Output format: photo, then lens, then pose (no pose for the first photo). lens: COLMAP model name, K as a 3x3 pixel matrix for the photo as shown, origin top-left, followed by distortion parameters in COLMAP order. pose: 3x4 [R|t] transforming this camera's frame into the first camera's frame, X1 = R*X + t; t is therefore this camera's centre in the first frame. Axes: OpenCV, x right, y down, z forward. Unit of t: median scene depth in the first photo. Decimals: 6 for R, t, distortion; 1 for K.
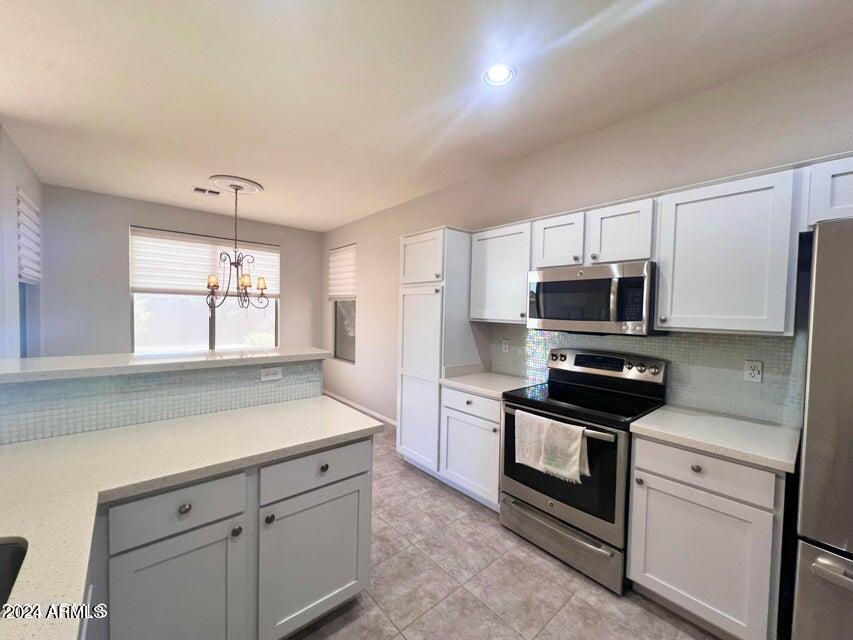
lens RADIAL K [[342.8, 0, 426.5], [0, 342.8, 320.0], [0, 0, 1]] dist [0.000205, 0.000292]
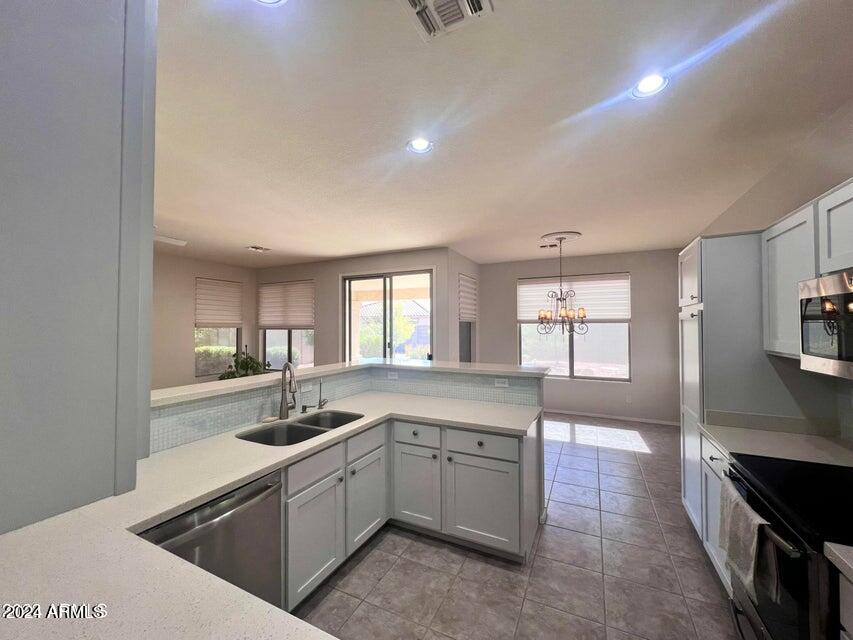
lens RADIAL K [[342.8, 0, 426.5], [0, 342.8, 320.0], [0, 0, 1]] dist [0.000205, 0.000292]
pose [[0.389999, -0.039863, -0.919952, 0.542087], [-0.014708, 0.998665, -0.049509, -0.023506], [0.920698, 0.032839, 0.388892, 0.081105]]
